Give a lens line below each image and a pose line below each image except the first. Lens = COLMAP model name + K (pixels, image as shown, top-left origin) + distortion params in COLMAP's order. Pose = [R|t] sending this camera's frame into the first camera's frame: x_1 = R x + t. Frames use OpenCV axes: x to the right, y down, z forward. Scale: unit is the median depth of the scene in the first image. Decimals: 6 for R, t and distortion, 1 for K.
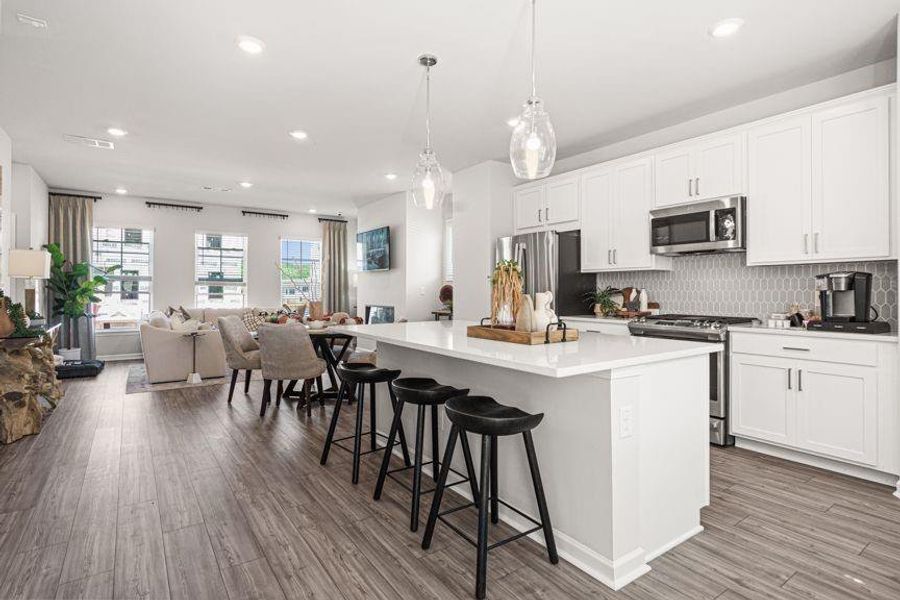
lens RADIAL K [[451.3, 0, 445.5], [0, 451.3, 288.3], [0, 0, 1]] dist [-0.004810, 0.002423]
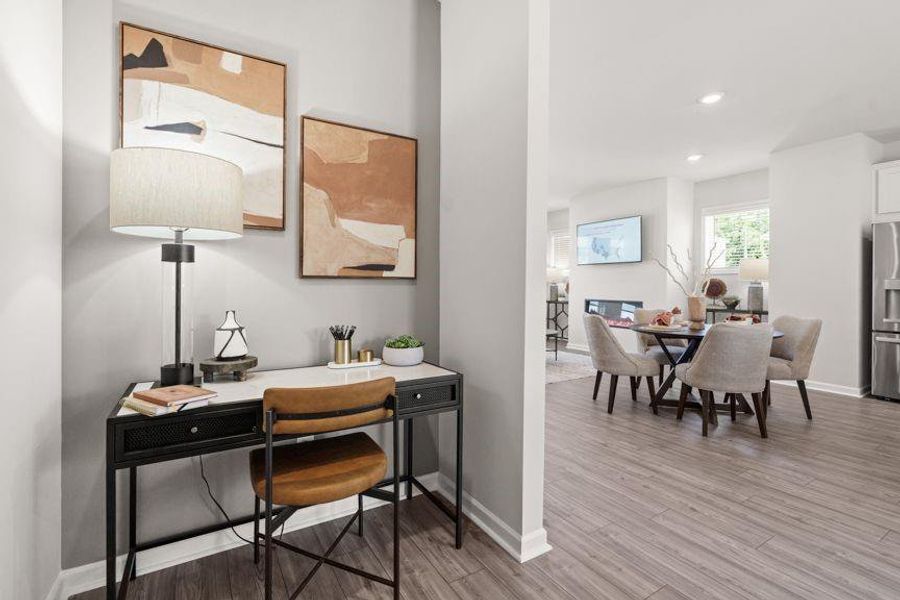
lens RADIAL K [[408.9, 0, 446.5], [0, 408.9, 288.4], [0, 0, 1]] dist [-0.005857, 0.001321]
pose [[0.997544, 0.003189, -0.069964, -0.622218], [-0.002243, 0.999905, 0.013599, 0.003079], [0.070001, -0.013409, 0.997457, 0.167165]]
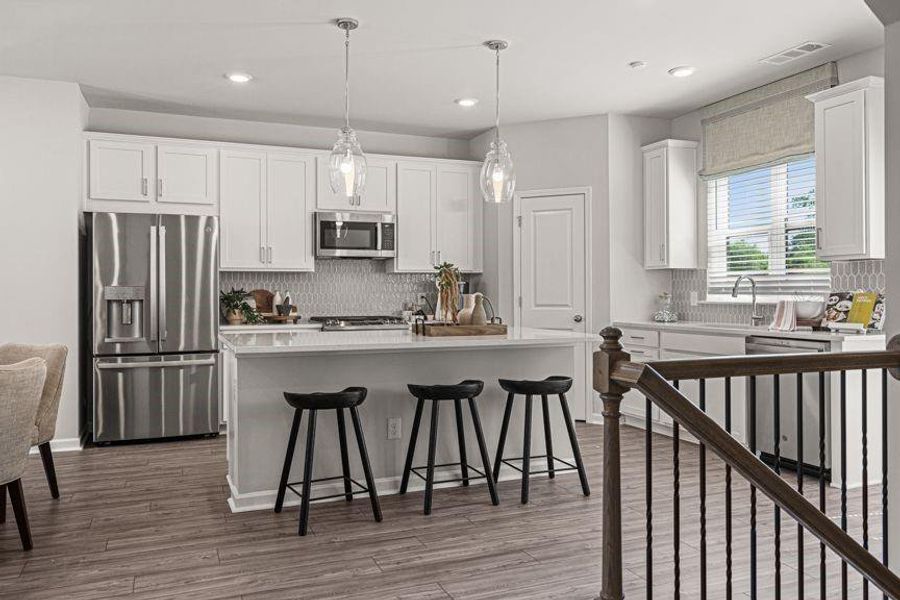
lens RADIAL K [[687.6, 0, 447.3], [0, 687.6, 292.3], [0, 0, 1]] dist [0.001733, -0.004182]
pose [[0.218987, 0.001319, 0.975727, -0.701572], [-0.001926, 0.999998, -0.000919, 0.002869], [-0.975726, -0.001678, 0.218989, 0.292802]]
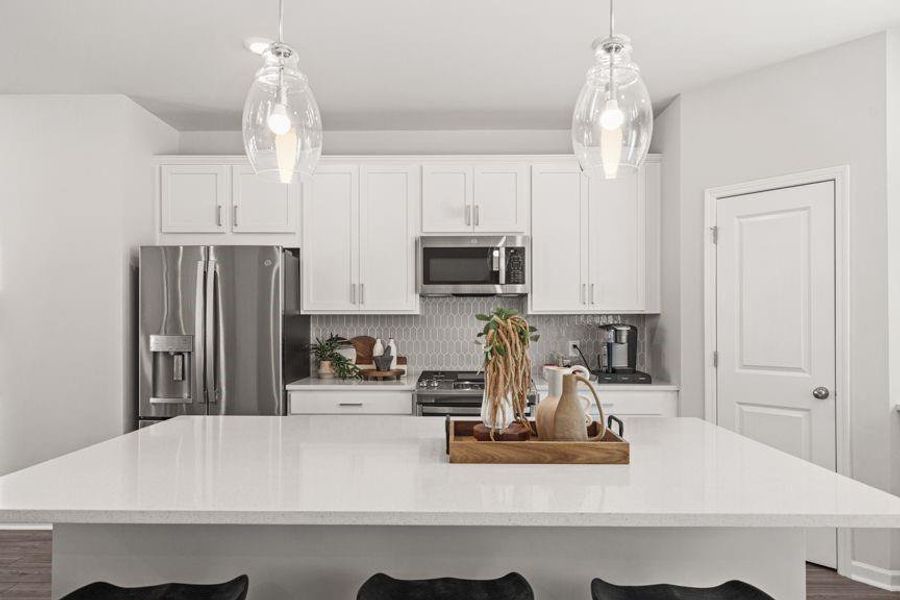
lens RADIAL K [[569.0, 0, 448.1], [0, 569.0, 321.7], [0, 0, 1]] dist [0.010616, -0.000385]
pose [[0.579907, 0.001456, 0.814681, -0.217703], [-0.004468, 0.999989, 0.001393, -0.022927], [-0.814670, -0.004448, 0.579907, 0.304030]]
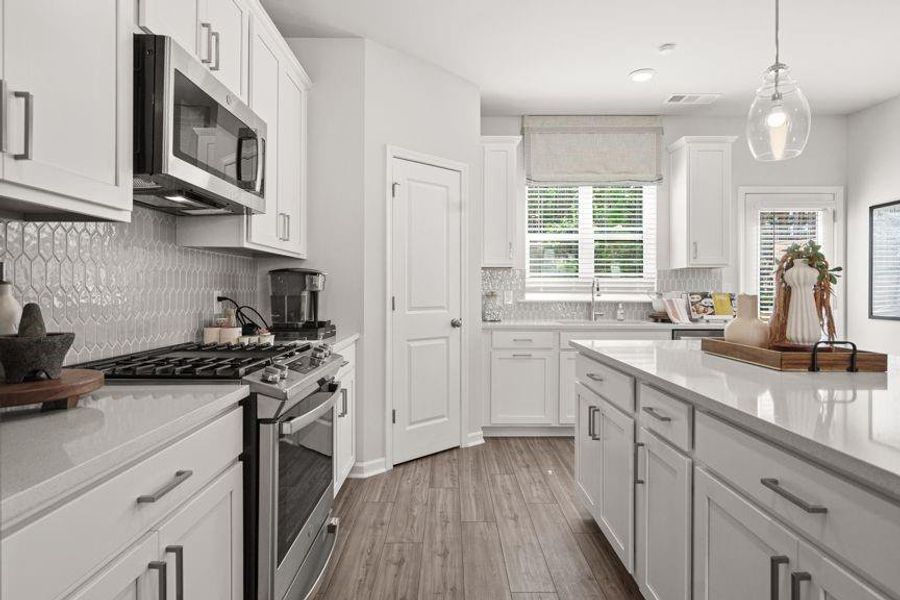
lens RADIAL K [[488.6, 0, 453.0], [0, 488.6, 289.7], [0, 0, 1]] dist [0.002606, -0.000991]
pose [[-0.820305, -0.000335, 0.571927, 0.066672], [-0.004761, 0.999969, -0.006242, 0.004199], [-0.571907, -0.007843, -0.820281, 0.861707]]
